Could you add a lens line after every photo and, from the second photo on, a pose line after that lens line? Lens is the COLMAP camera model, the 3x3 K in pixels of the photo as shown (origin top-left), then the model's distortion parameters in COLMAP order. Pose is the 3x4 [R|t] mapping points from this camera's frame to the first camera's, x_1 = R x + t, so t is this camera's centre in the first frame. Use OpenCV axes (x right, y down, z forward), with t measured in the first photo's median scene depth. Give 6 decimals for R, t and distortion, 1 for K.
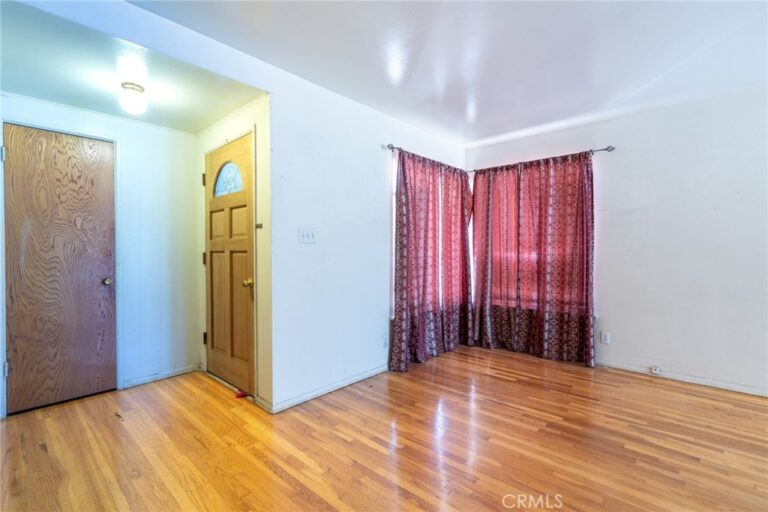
lens RADIAL K [[343.6, 0, 381.3], [0, 343.6, 254.3], [0, 0, 1]] dist [-0.010714, 0.004379]
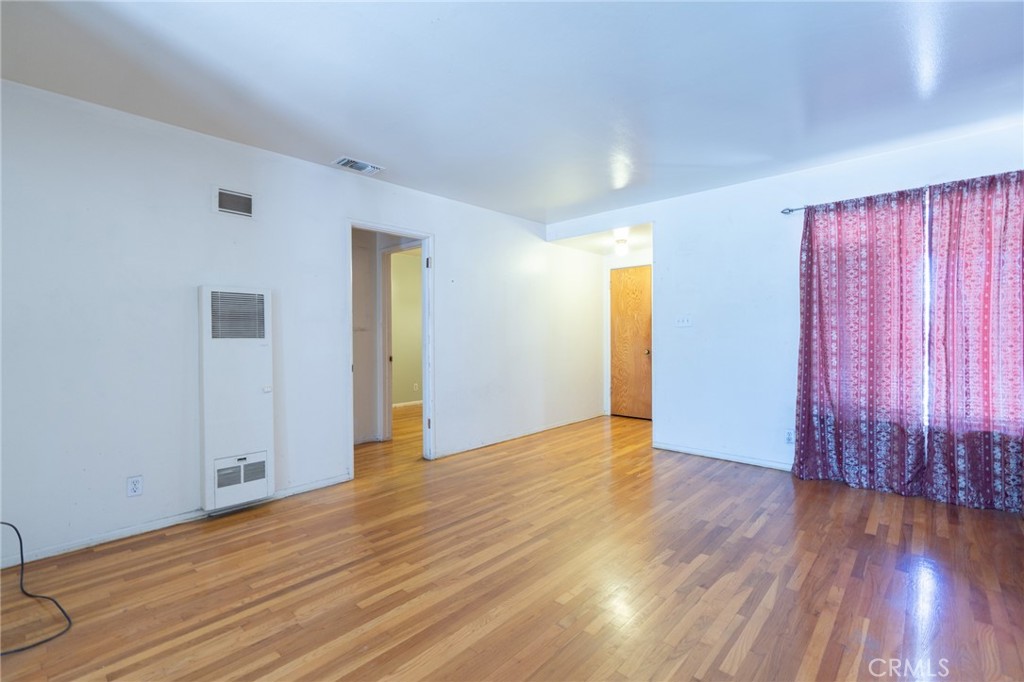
lens RADIAL K [[458.2, 0, 510.1], [0, 458.2, 338.5], [0, 0, 1]] dist [-0.010714, 0.004379]
pose [[-0.011725, 0.011505, -0.999865, 1.202100], [-0.000566, 0.999934, 0.011513, -0.006938], [0.999931, 0.000701, -0.011718, 0.323837]]
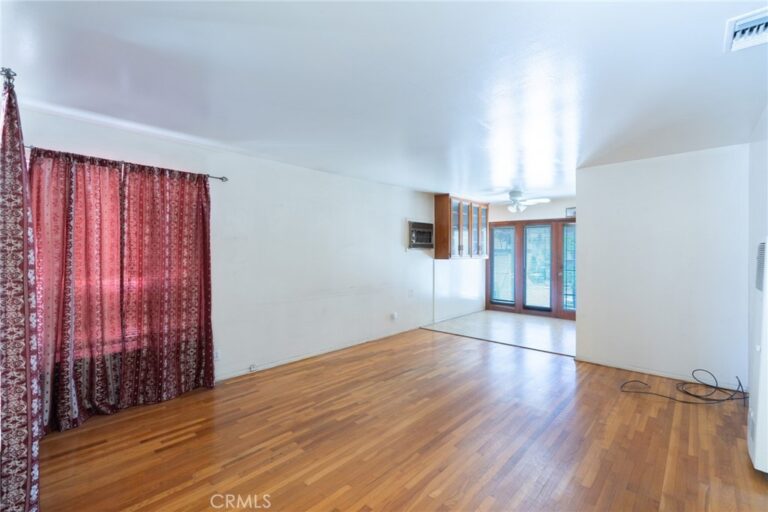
lens RADIAL K [[343.6, 0, 382.0], [0, 343.6, 254.4], [0, 0, 1]] dist [-0.010714, 0.004379]
pose [[0.008082, -0.003480, 0.999961, -0.429400], [0.004932, 0.999982, 0.003440, -0.073582], [-0.999955, 0.004904, 0.008099, 0.510353]]
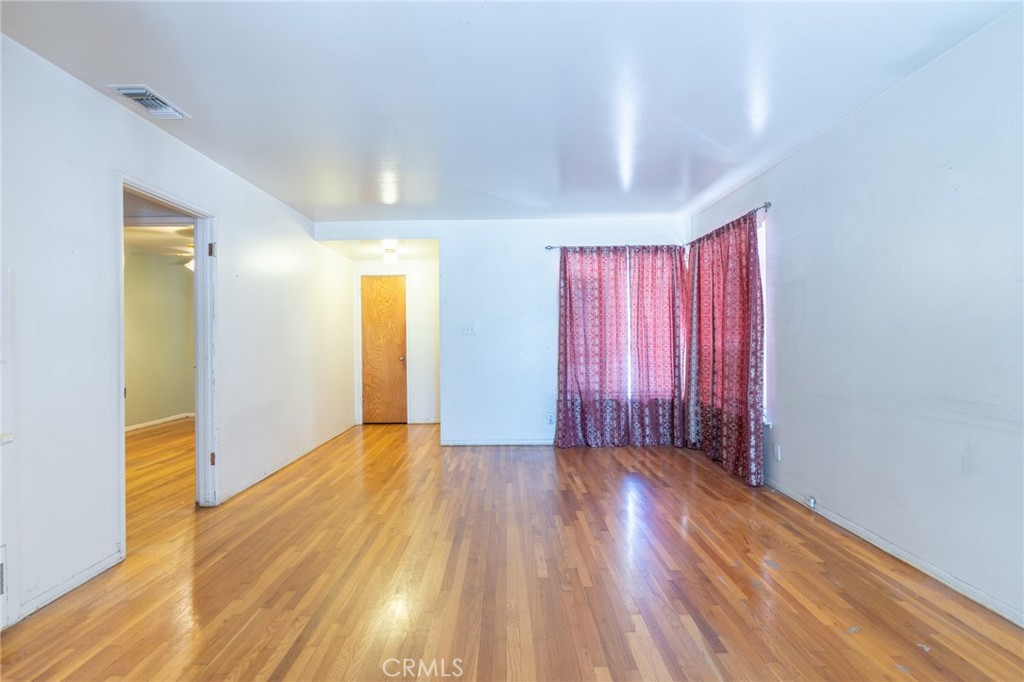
lens RADIAL K [[458.2, 0, 507.0], [0, 458.2, 336.8], [0, 0, 1]] dist [-0.010714, 0.004379]
pose [[0.674810, -0.008511, -0.737942, 1.068826], [0.003604, 0.999960, -0.008237, -0.005232], [0.737982, 0.002899, 0.674814, -0.131059]]
